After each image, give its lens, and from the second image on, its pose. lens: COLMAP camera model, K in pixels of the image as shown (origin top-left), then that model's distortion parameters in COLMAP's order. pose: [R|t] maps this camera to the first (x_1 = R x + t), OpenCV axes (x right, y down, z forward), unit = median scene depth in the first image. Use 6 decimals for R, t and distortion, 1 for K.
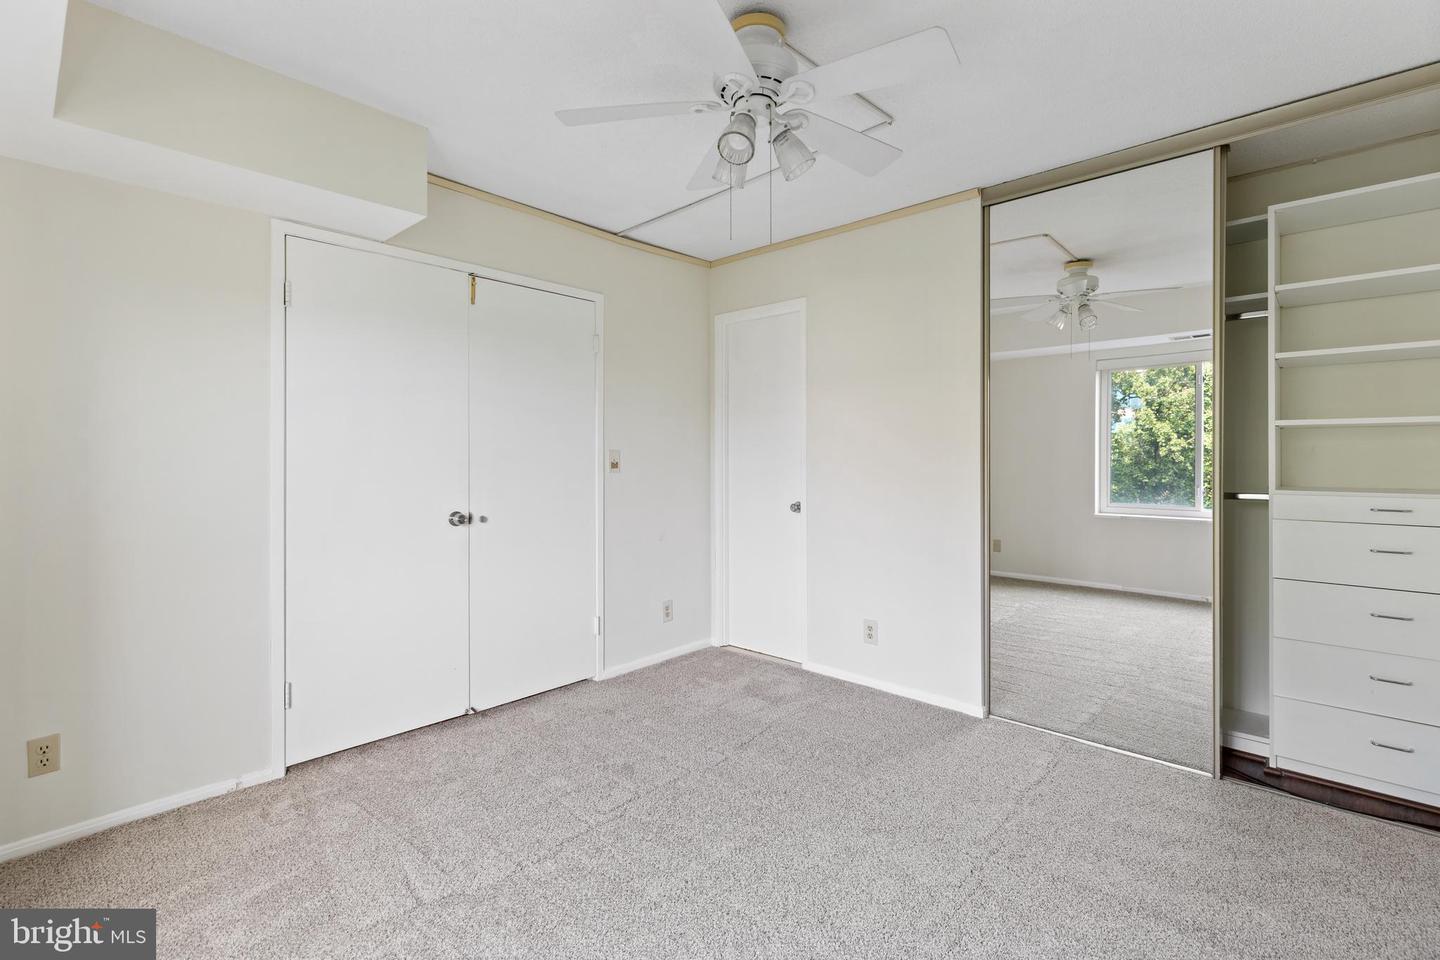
lens RADIAL K [[641.3, 0, 722.6], [0, 641.3, 464.4], [0, 0, 1]] dist [0.007152, -0.001789]
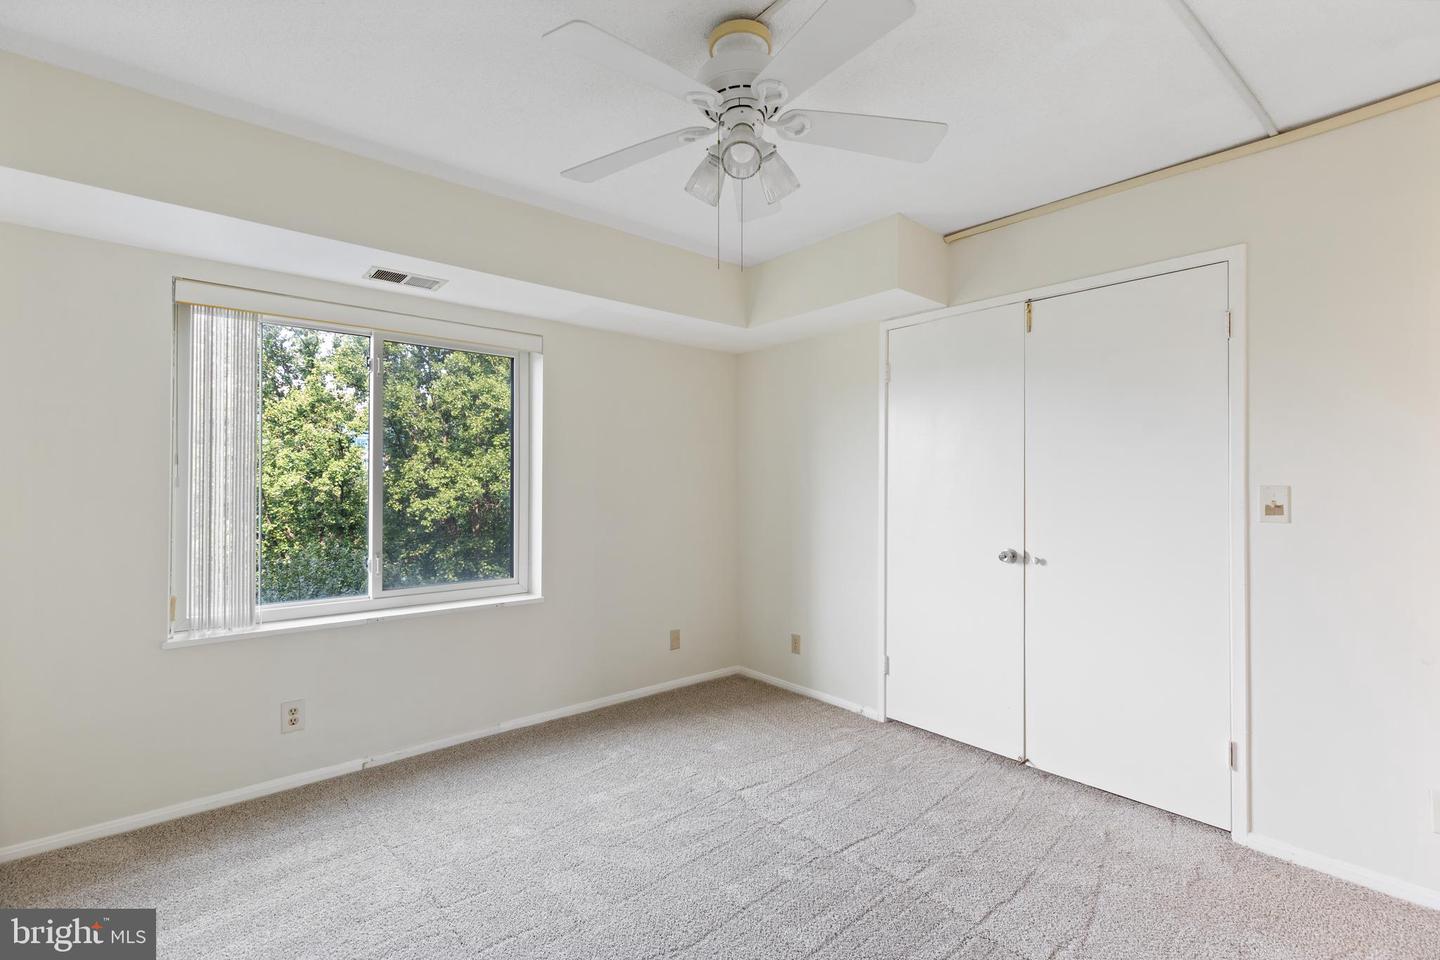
lens RADIAL K [[641.3, 0, 722.0], [0, 641.3, 483.7], [0, 0, 1]] dist [0.007152, -0.001789]
pose [[-0.099527, -0.000293, -0.995035, 0.602999], [-0.016238, 0.999867, 0.001330, -0.019780], [0.994902, 0.016290, -0.099519, 0.652564]]
